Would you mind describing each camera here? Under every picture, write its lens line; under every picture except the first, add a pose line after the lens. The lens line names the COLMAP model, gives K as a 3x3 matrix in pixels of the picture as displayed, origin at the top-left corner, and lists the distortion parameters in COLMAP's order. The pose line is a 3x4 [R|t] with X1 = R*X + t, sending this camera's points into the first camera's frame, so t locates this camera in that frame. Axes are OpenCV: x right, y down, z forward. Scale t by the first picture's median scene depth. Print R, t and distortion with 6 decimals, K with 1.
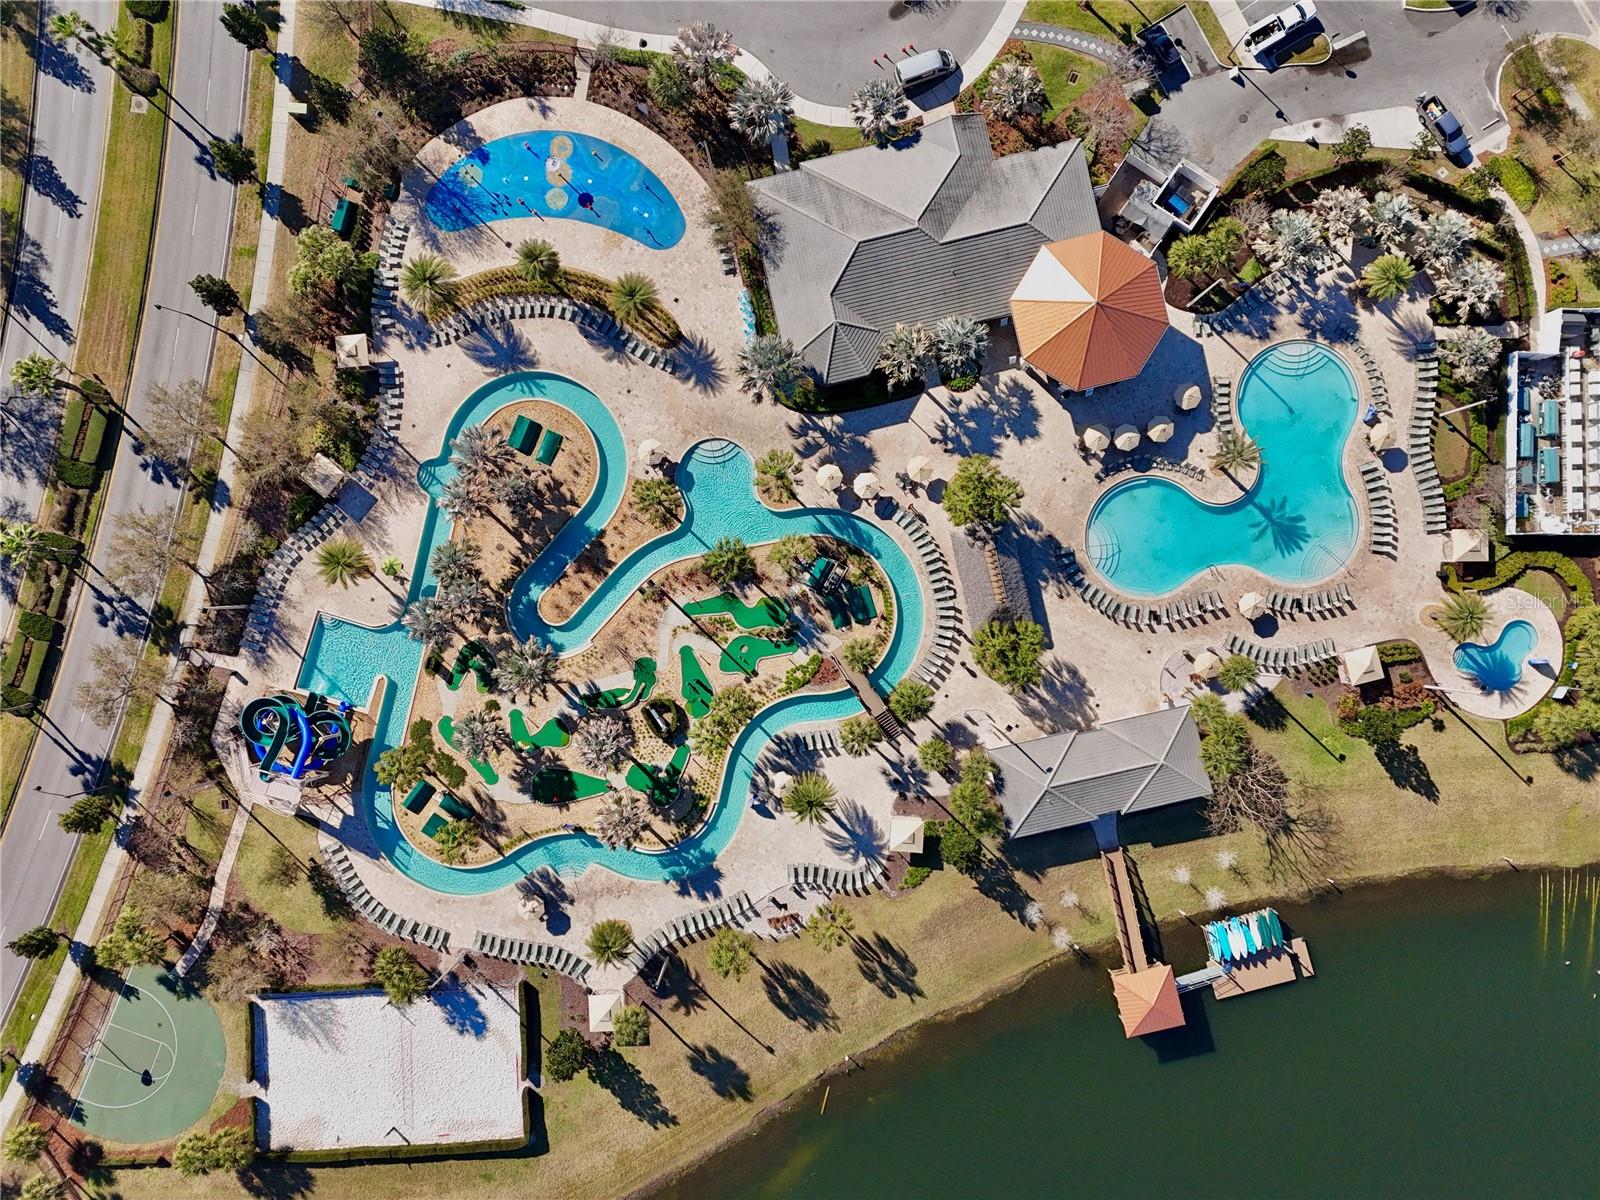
lens RADIAL K [[1173.3, 0, 792.2], [0, 1173.3, 608.5], [0, 0, 1]] dist [0.079185, -0.064632]
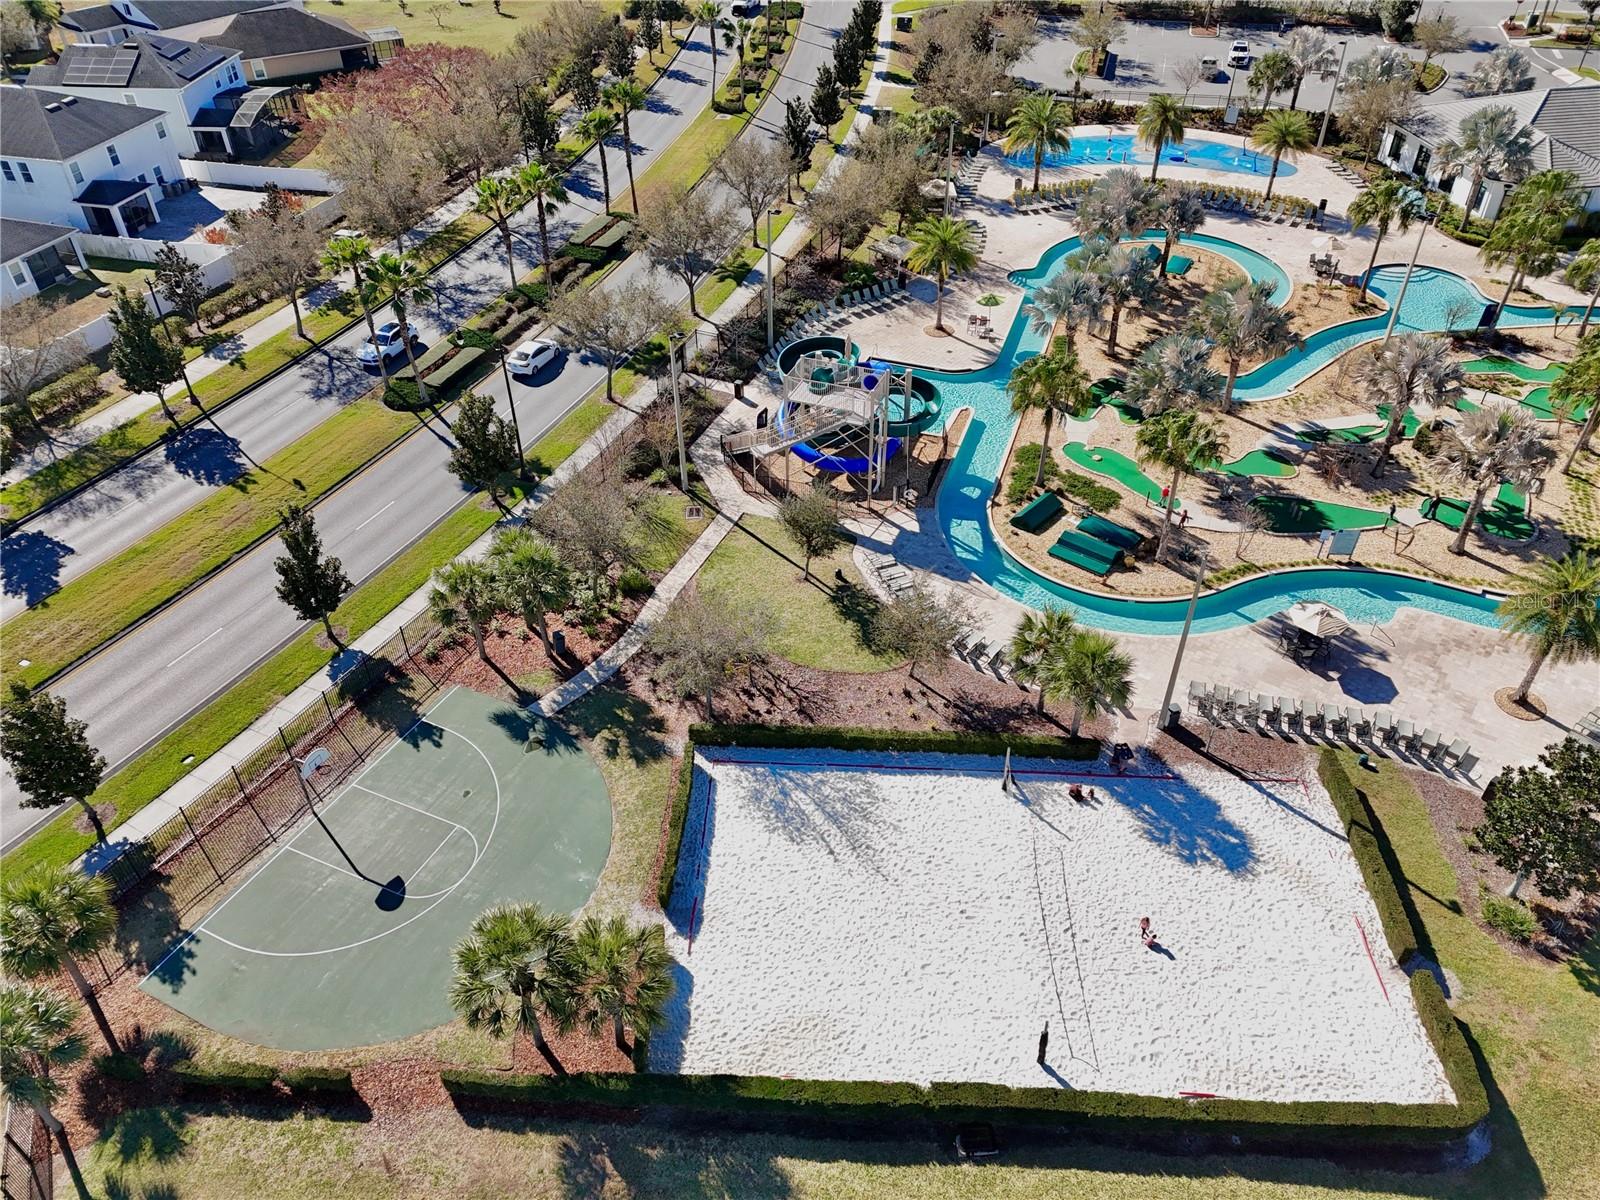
lens RADIAL K [[1173.3, 0, 807.3], [0, 1173.3, 598.7], [0, 0, 1]] dist [0.079185, -0.064632]
pose [[0.996372, 0.055544, -0.064479, -0.385874], [-0.085059, 0.625340, -0.775703, 0.621787], [-0.002764, 0.778373, 0.627796, 0.685208]]
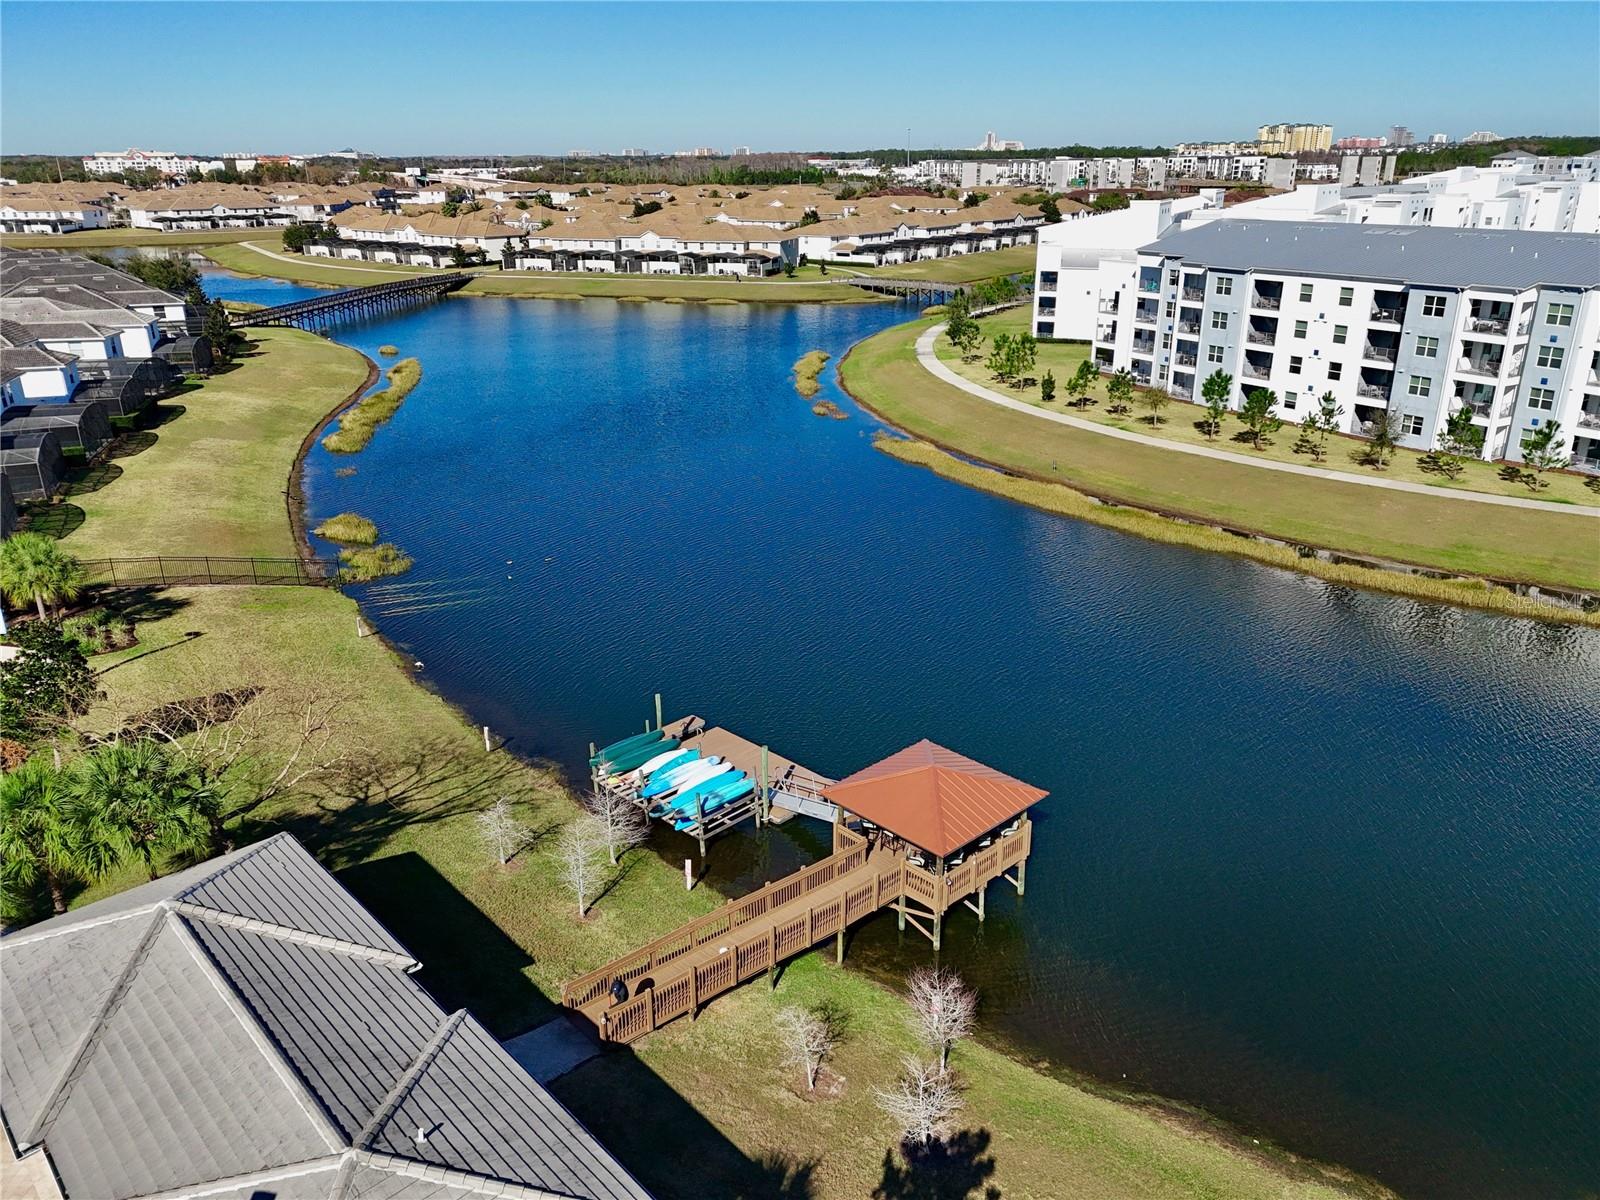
lens RADIAL K [[1173.3, 0, 802.2], [0, 1173.3, 605.9], [0, 0, 1]] dist [0.079185, -0.064632]
pose [[-0.496863, -0.290345, 0.817818, 0.038126], [0.867798, -0.174255, 0.465363, 0.131749], [0.007393, 0.940922, 0.338542, 0.801912]]
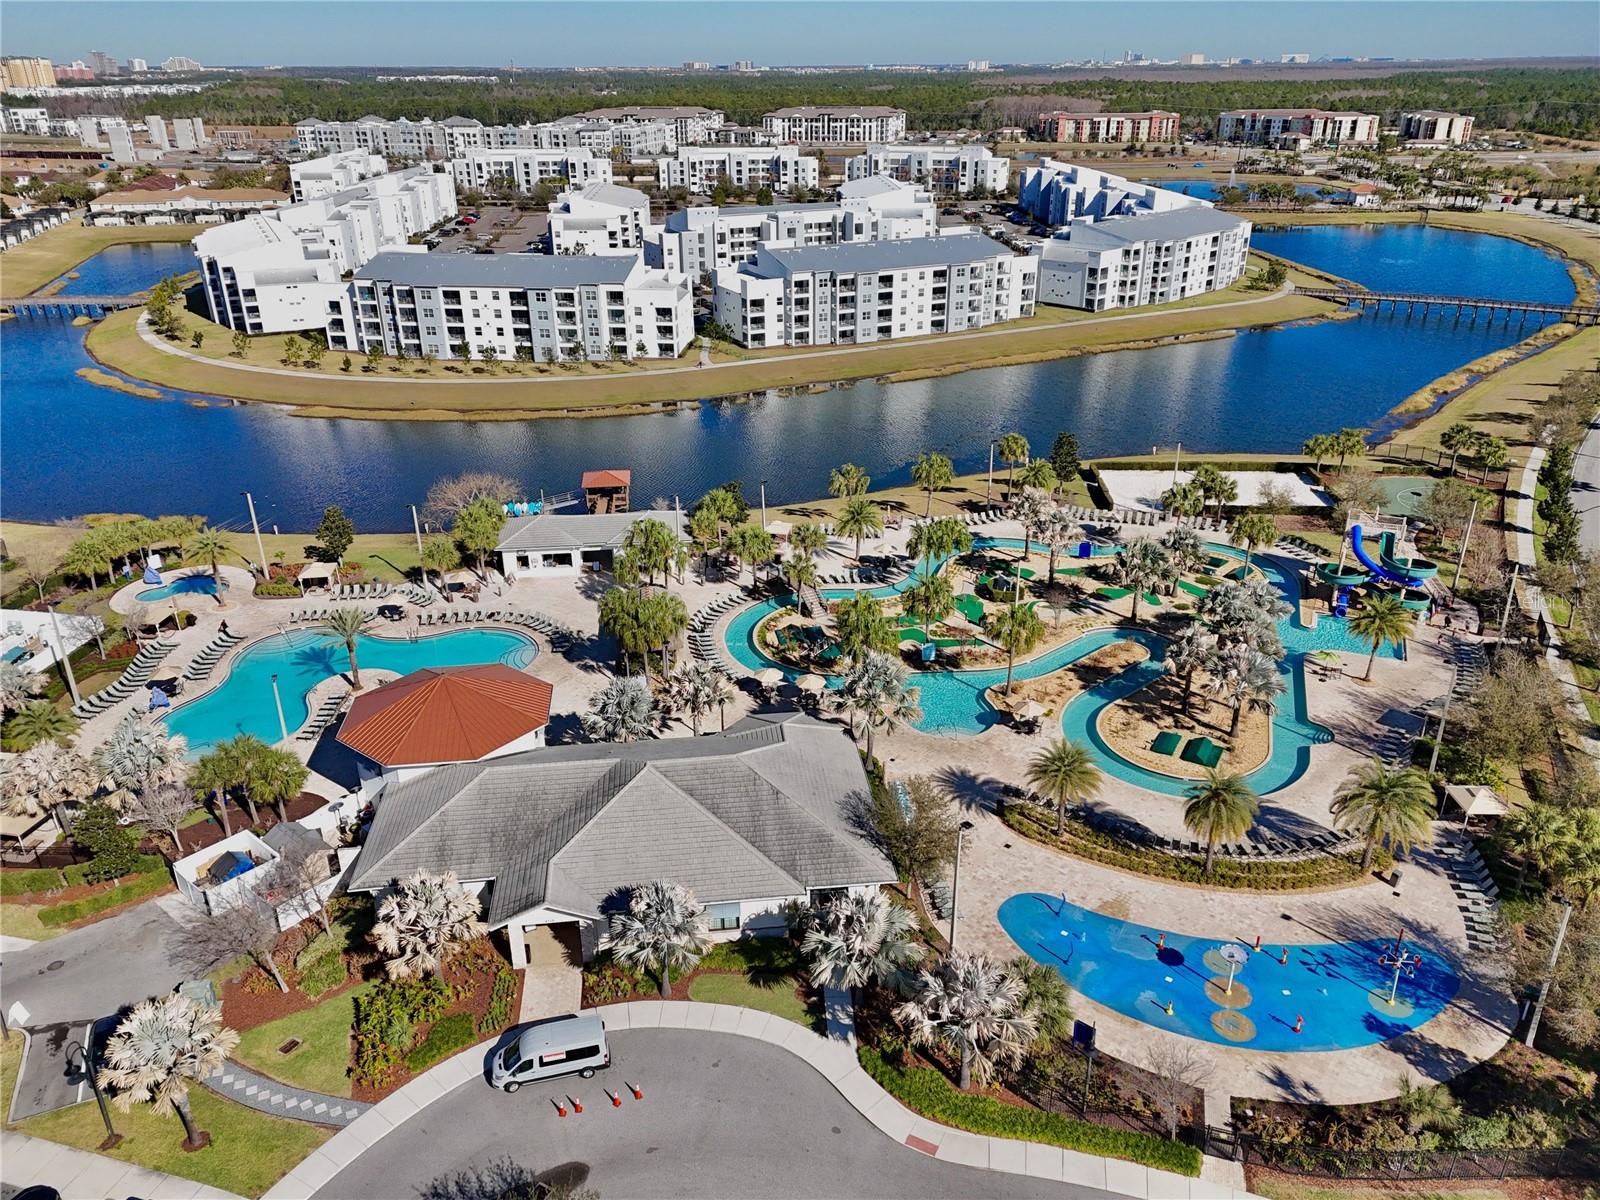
lens RADIAL K [[1173.3, 0, 810.6], [0, 1173.3, 609.5], [0, 0, 1]] dist [0.079185, -0.064632]
pose [[-0.994061, -0.027238, 0.105360, -0.053971], [0.107295, -0.407057, 0.907079, -0.832668], [0.018181, 0.912997, 0.407562, 0.601486]]
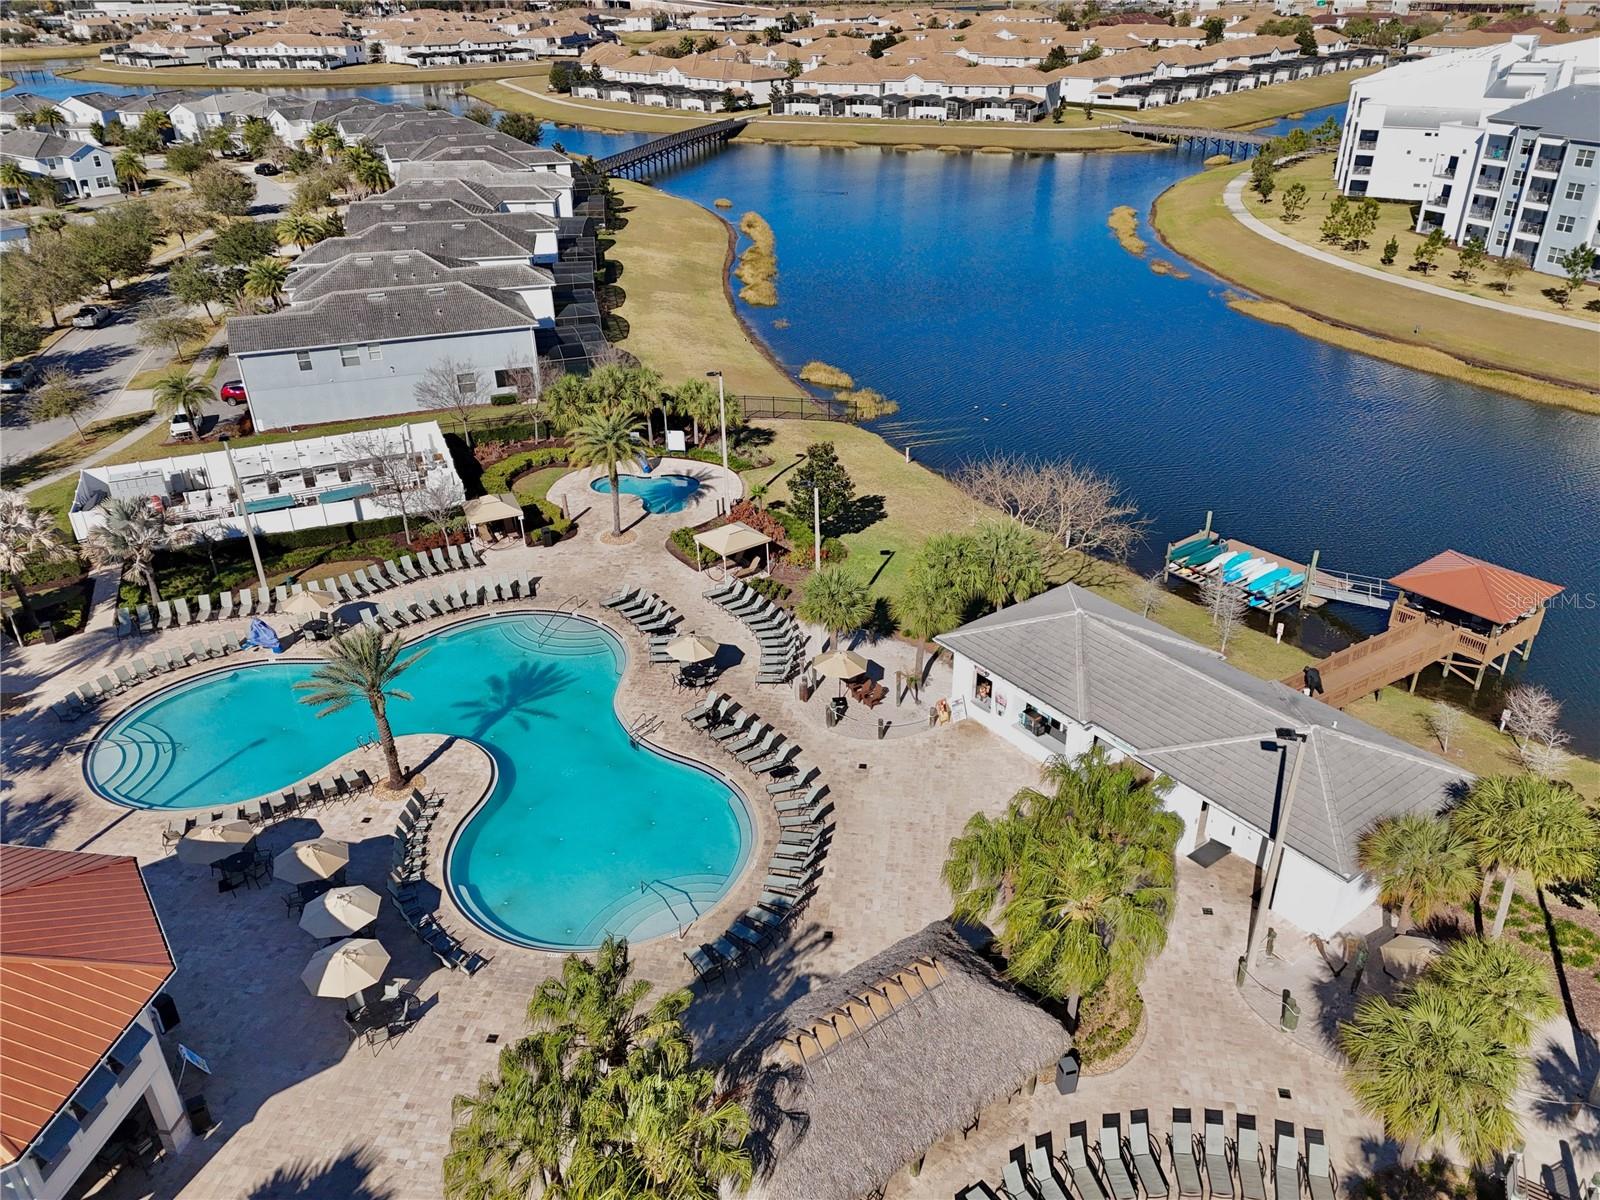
lens RADIAL K [[1173.3, 0, 802.8], [0, 1173.3, 606.3], [0, 0, 1]] dist [0.079185, -0.064632]
pose [[-0.388045, -0.419376, 0.820698, -0.018929], [0.921544, -0.189406, 0.338941, -0.118476], [0.013301, 0.887834, 0.459972, 0.744970]]
